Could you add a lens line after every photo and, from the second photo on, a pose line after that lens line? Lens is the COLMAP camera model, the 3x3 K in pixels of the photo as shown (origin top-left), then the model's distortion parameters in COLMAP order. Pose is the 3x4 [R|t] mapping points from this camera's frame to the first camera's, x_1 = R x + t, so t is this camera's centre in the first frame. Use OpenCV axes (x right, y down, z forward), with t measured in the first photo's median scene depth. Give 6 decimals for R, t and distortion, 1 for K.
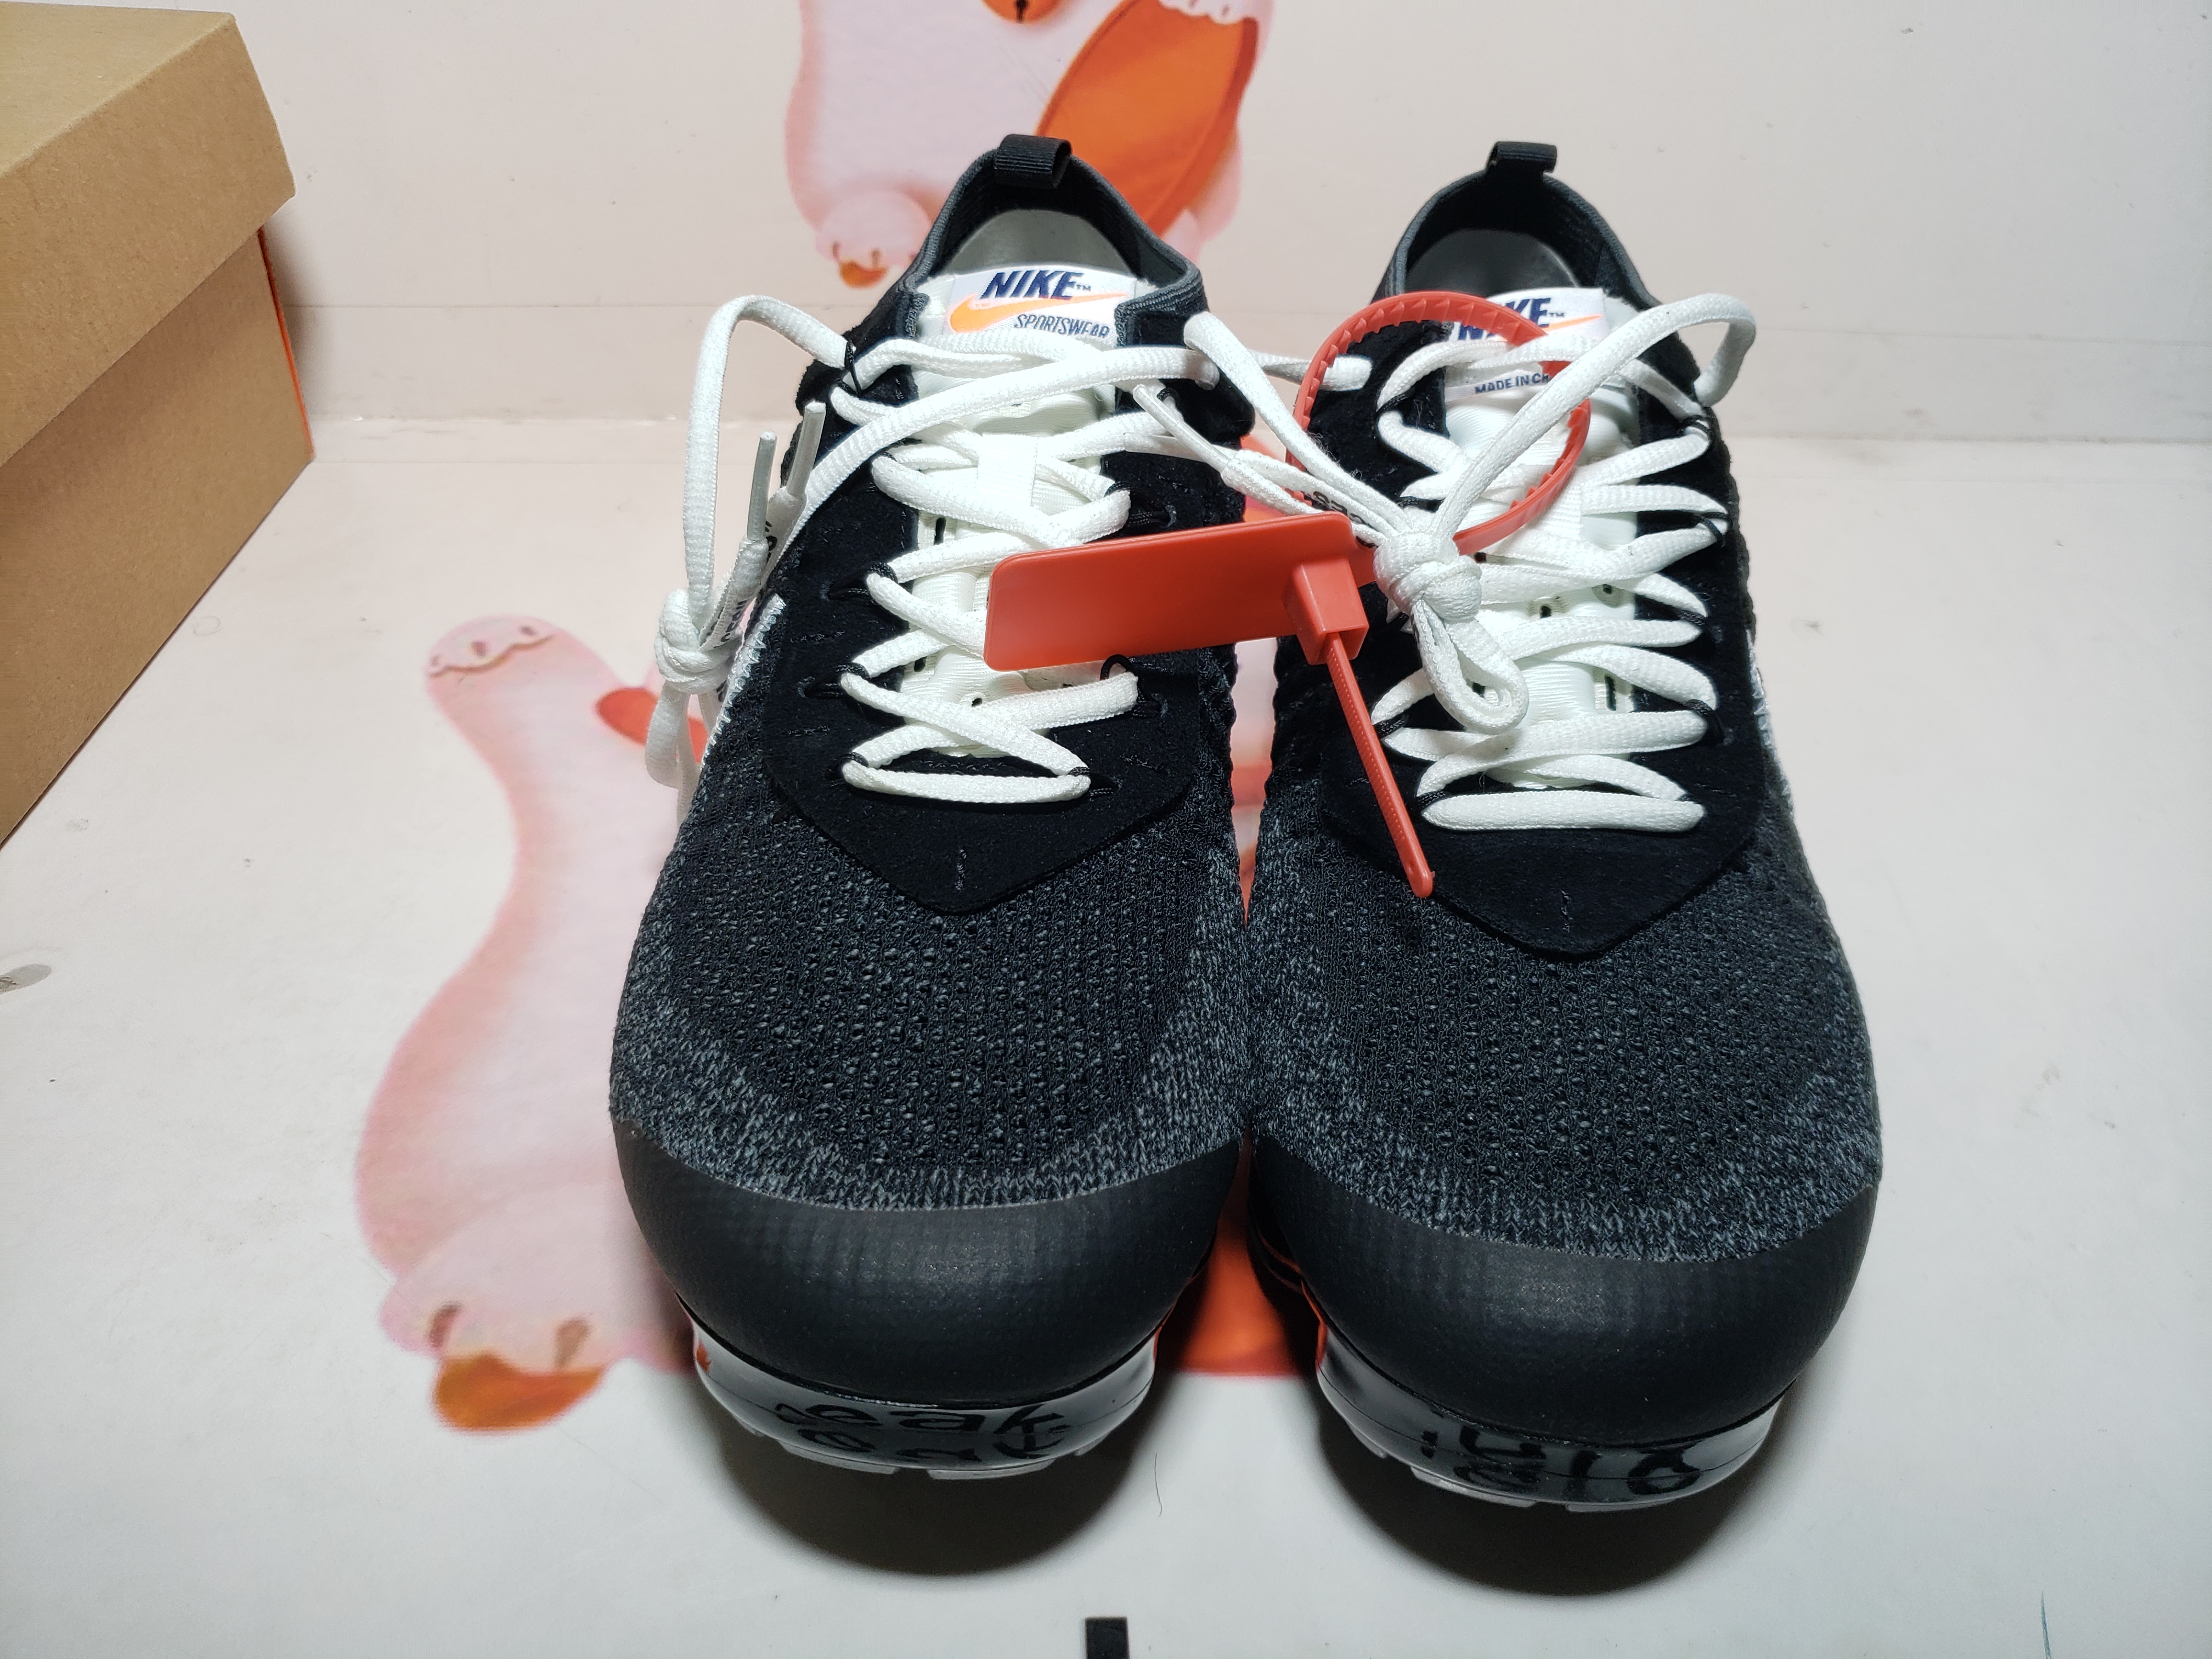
lens RADIAL K [[1764.6, 0, 1085.8], [0, 1764.6, 815.9], [0, 0, 1]] dist [-0.022929, 0.039992]
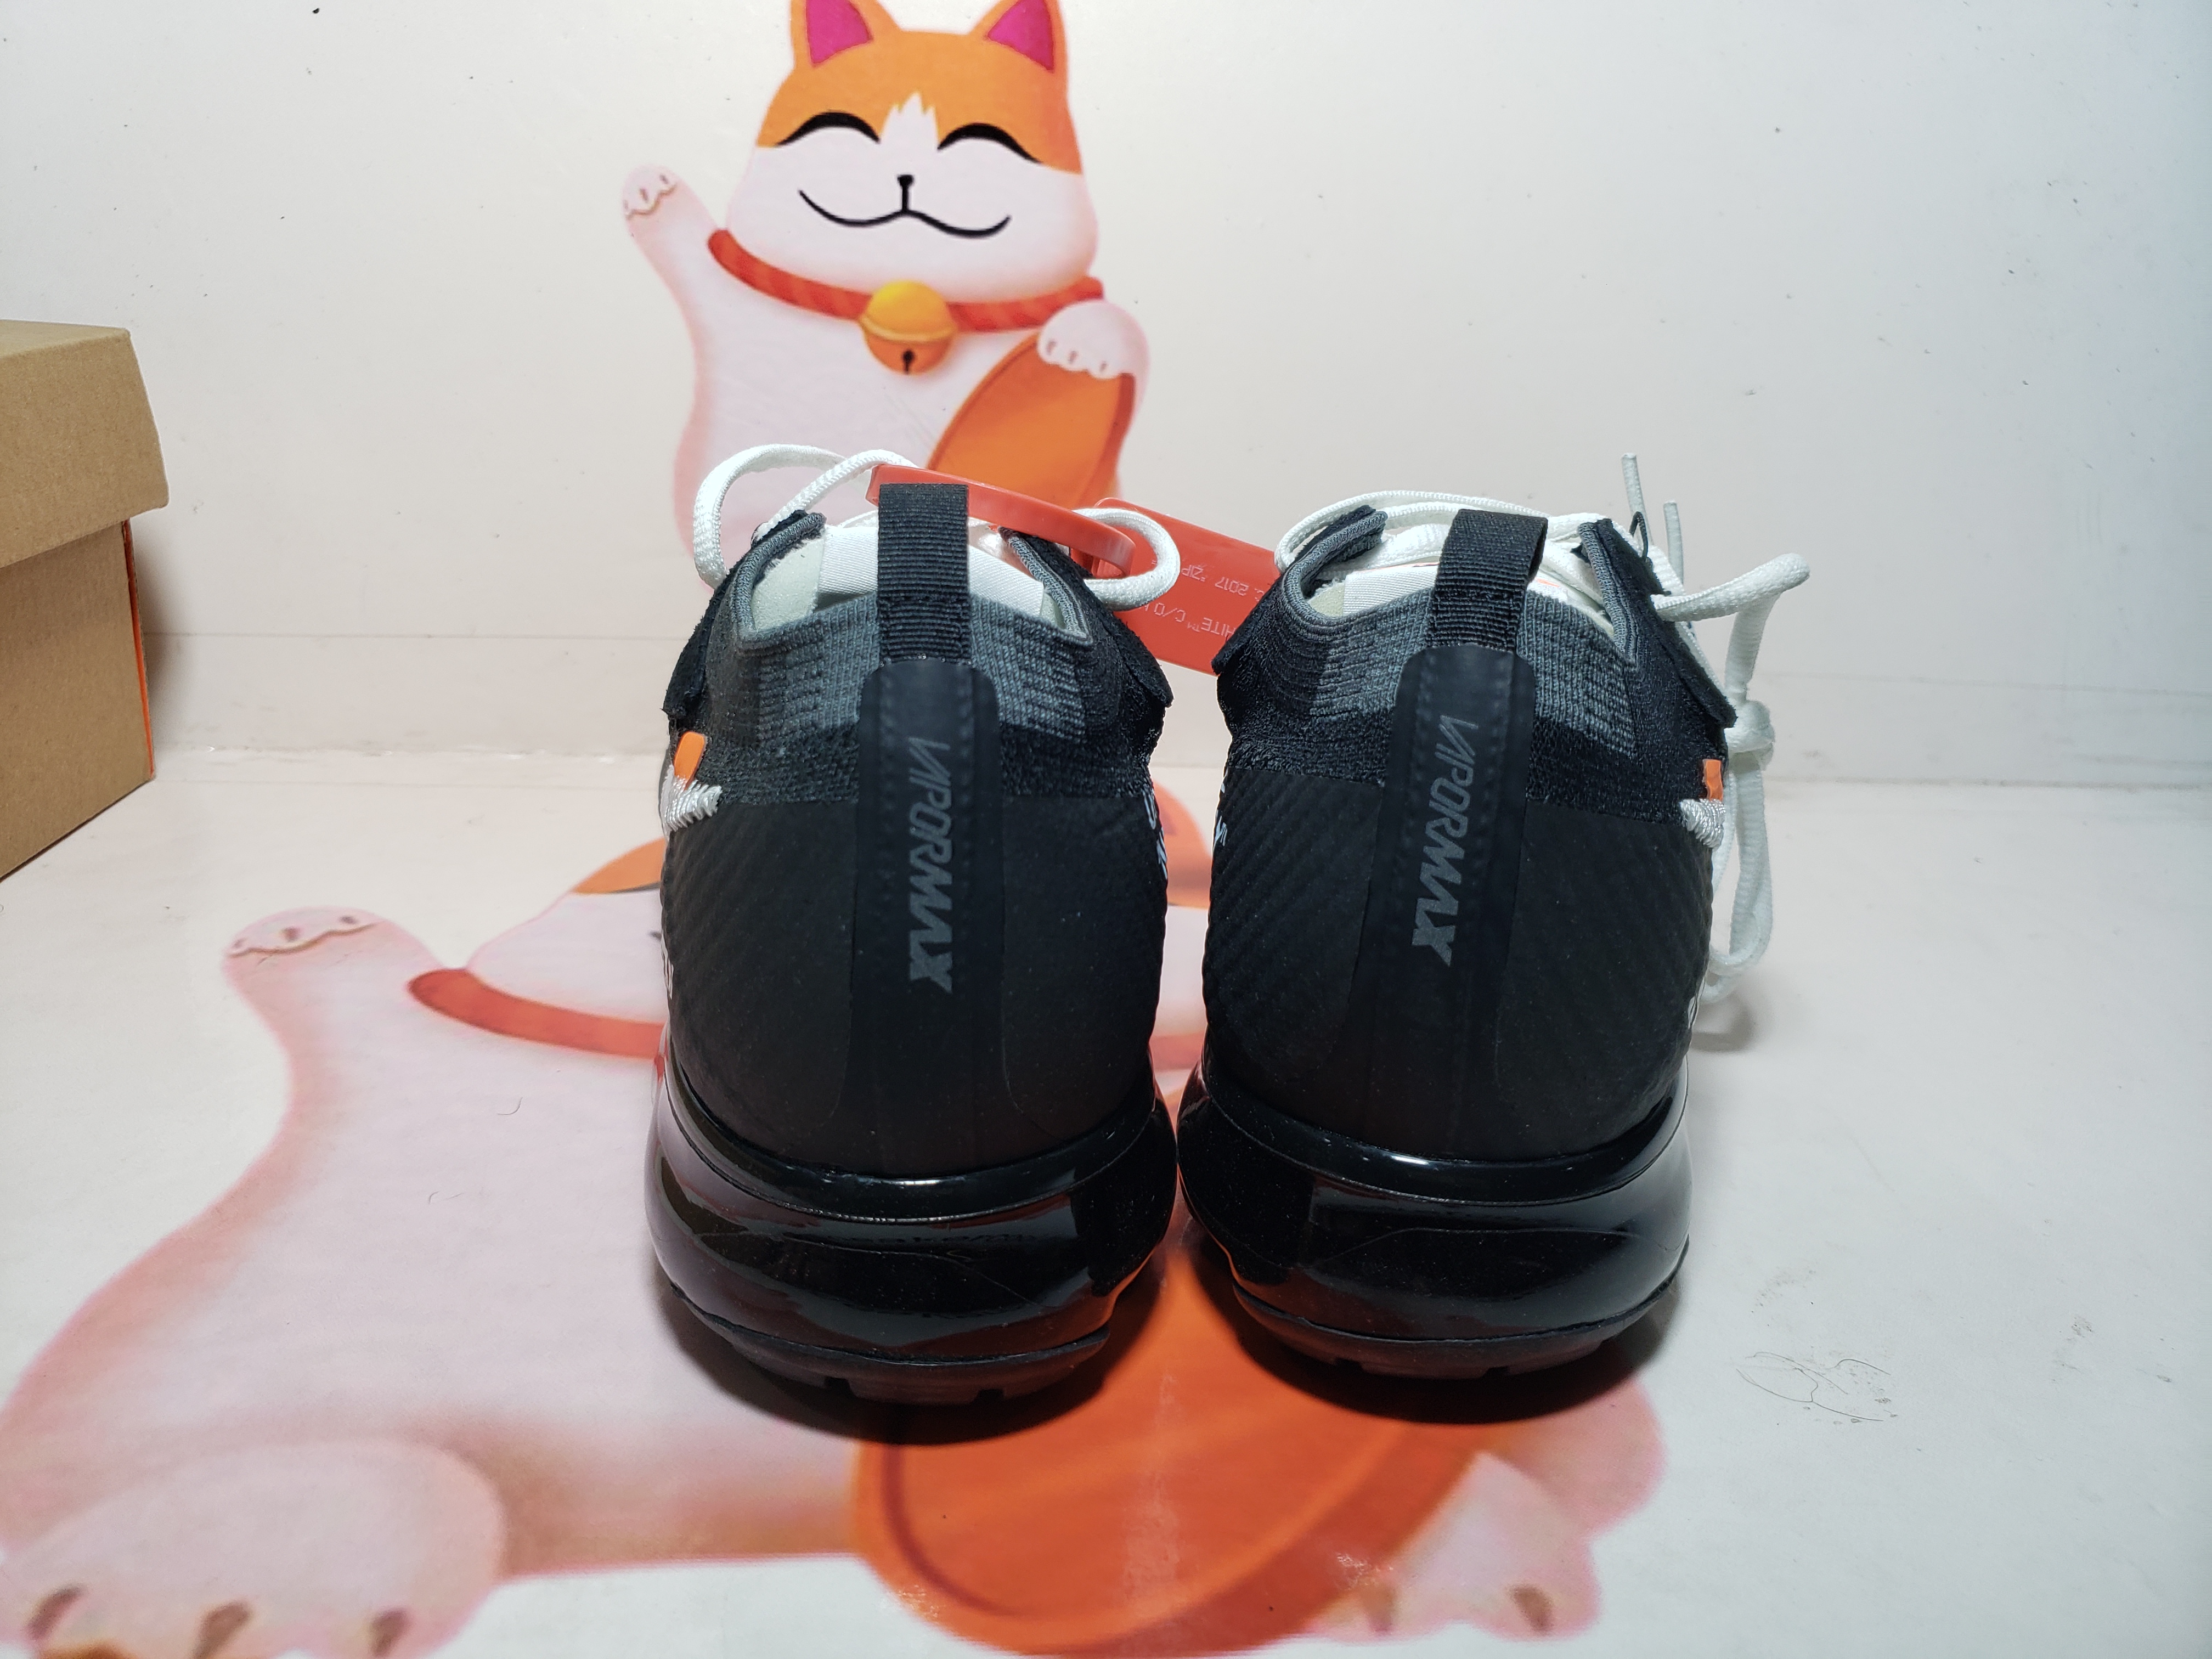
lens RADIAL K [[1764.6, 0, 1069.6], [0, 1764.6, 793.6], [0, 0, 1]] dist [-0.022929, 0.039992]
pose [[0.999517, 0.001410, 0.031041, 0.029427], [0.008779, 0.945455, -0.325635, 0.133779], [-0.029807, 0.325750, 0.944986, 0.103741]]
